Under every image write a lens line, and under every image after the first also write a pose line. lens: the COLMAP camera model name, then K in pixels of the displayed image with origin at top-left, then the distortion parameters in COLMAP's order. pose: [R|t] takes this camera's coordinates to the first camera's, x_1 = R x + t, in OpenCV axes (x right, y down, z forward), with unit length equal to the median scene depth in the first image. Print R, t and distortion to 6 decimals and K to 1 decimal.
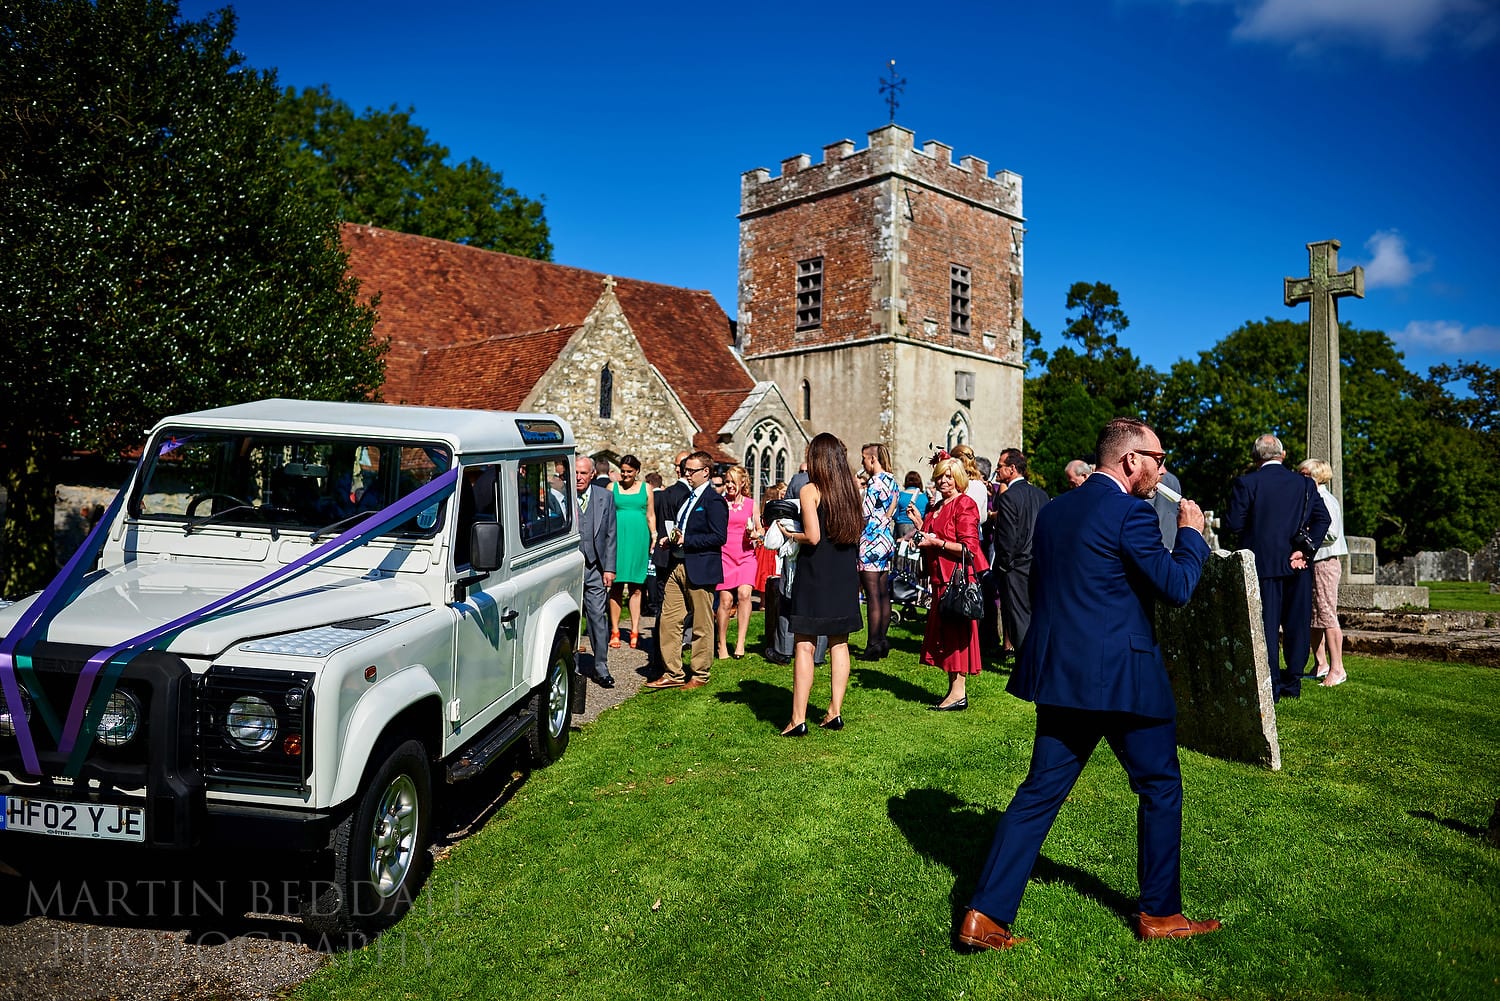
lens RADIAL K [[1247.7, 0, 743.7], [0, 1247.7, 501.1], [0, 0, 1]] dist [-0.058878, 0.050484]
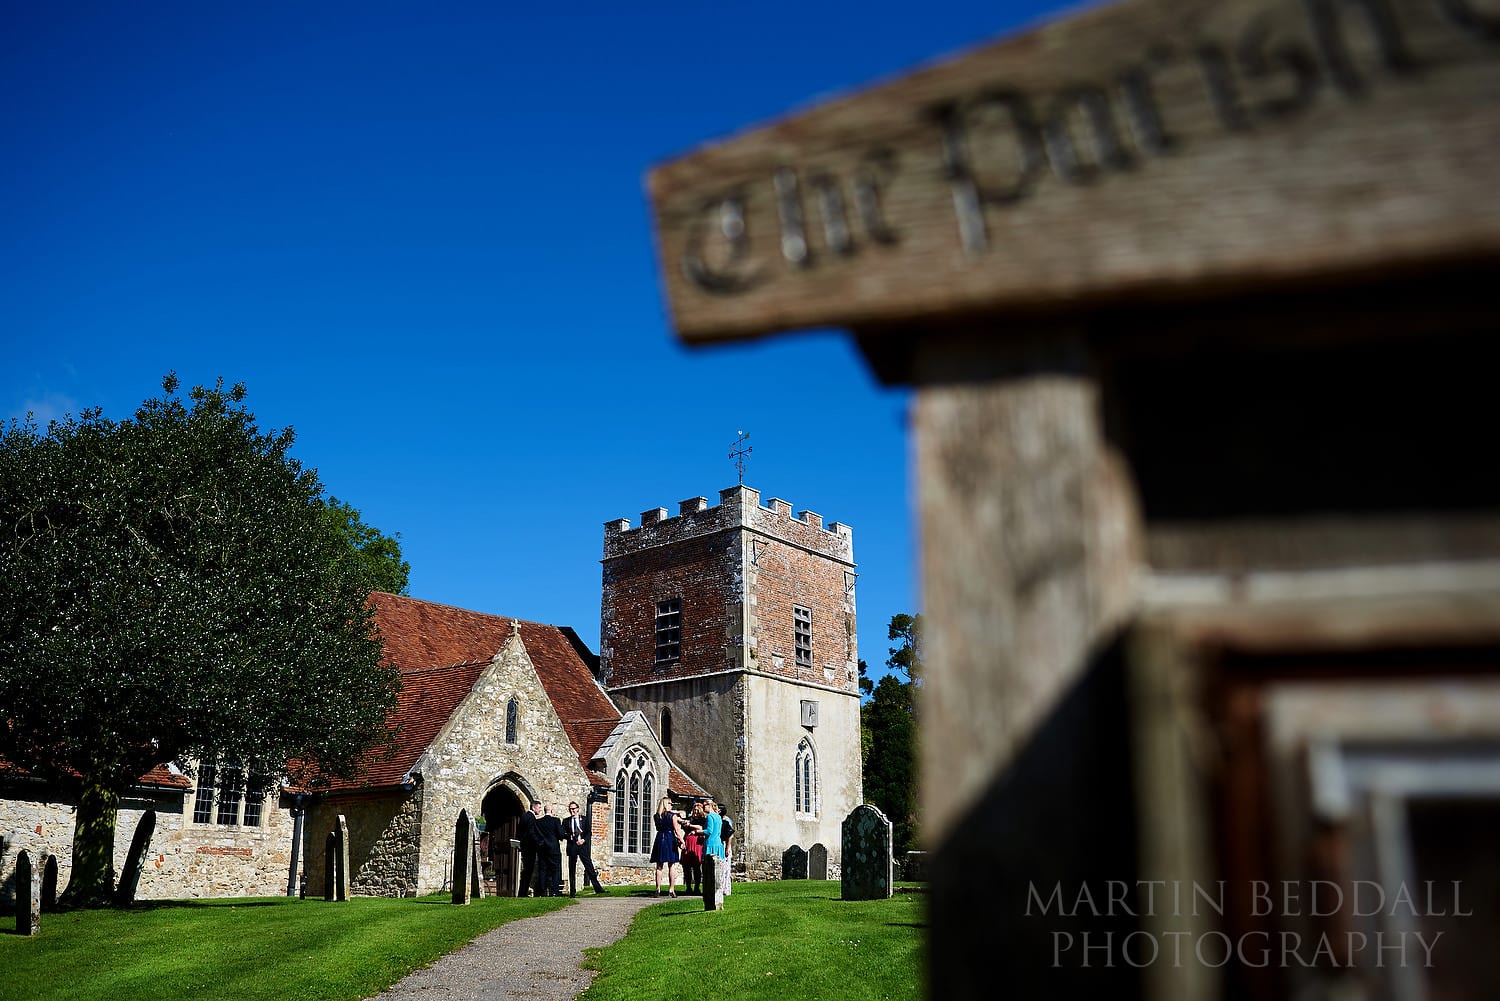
lens RADIAL K [[1296.7, 0, 739.9], [0, 1296.7, 493.5], [0, 0, 1]] dist [-0.101215, -0.000733]
pose [[0.990058, 0.014446, 0.139919, -0.048075], [0.022521, 0.965600, -0.259055, 0.015292], [-0.138848, 0.259630, 0.955674, -0.143764]]
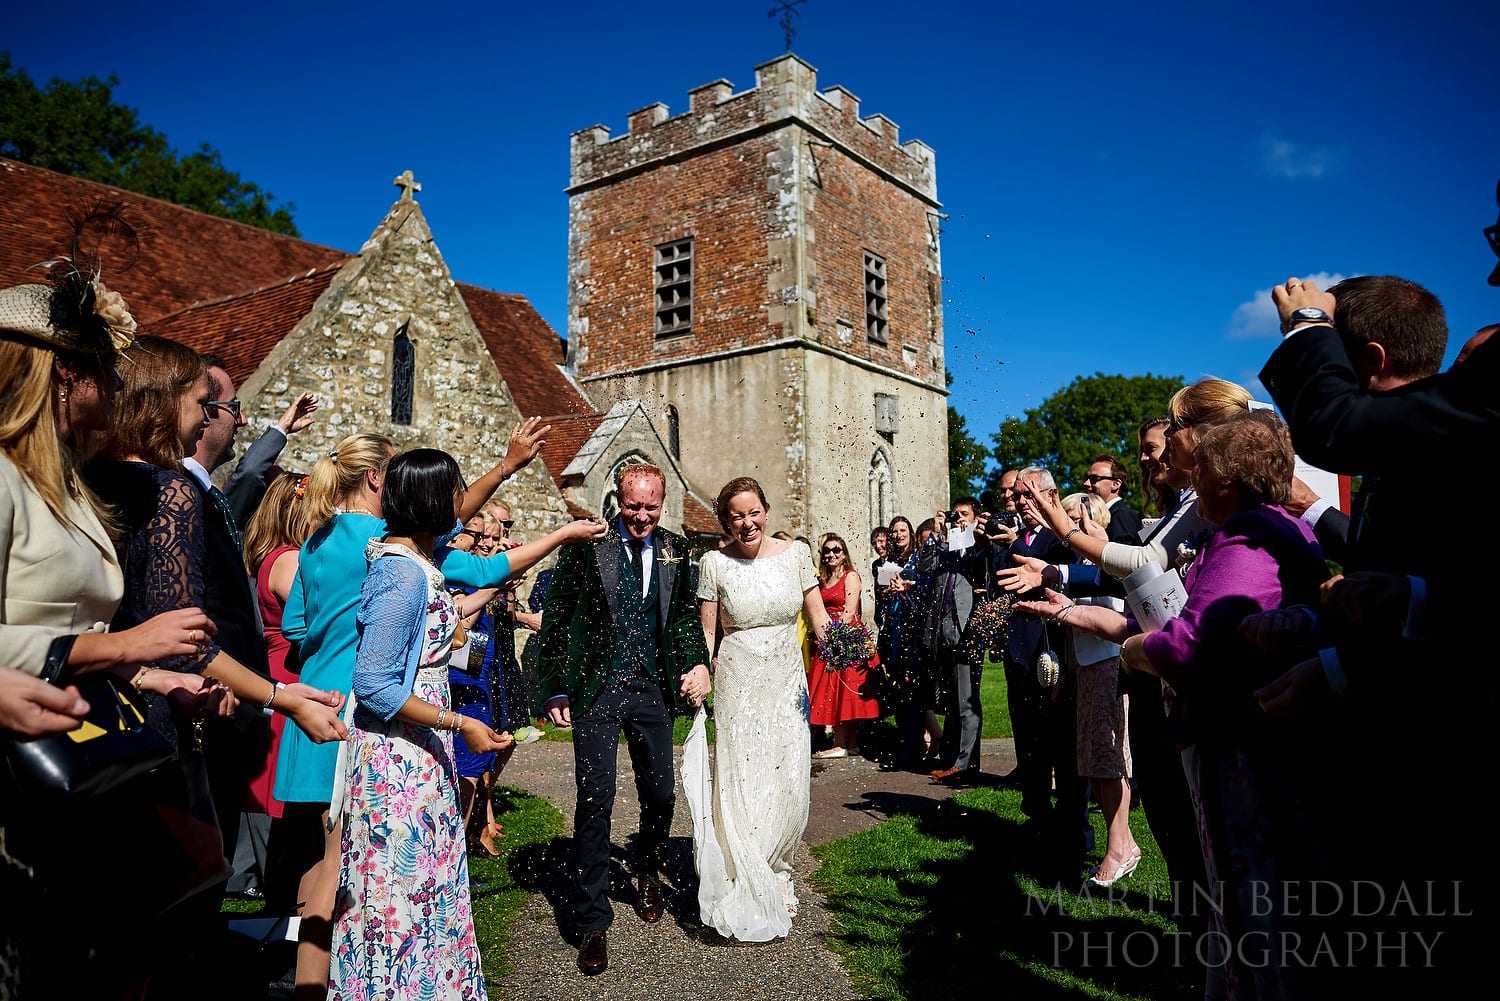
lens RADIAL K [[1247.7, 0, 753.0], [0, 1247.7, 490.4], [0, 0, 1]] dist [-0.058878, 0.050484]
pose [[0.981127, -0.011988, 0.192995, -0.044088], [0.026074, 0.997163, -0.070611, 0.003507], [-0.191601, 0.074310, 0.978656, 0.296059]]
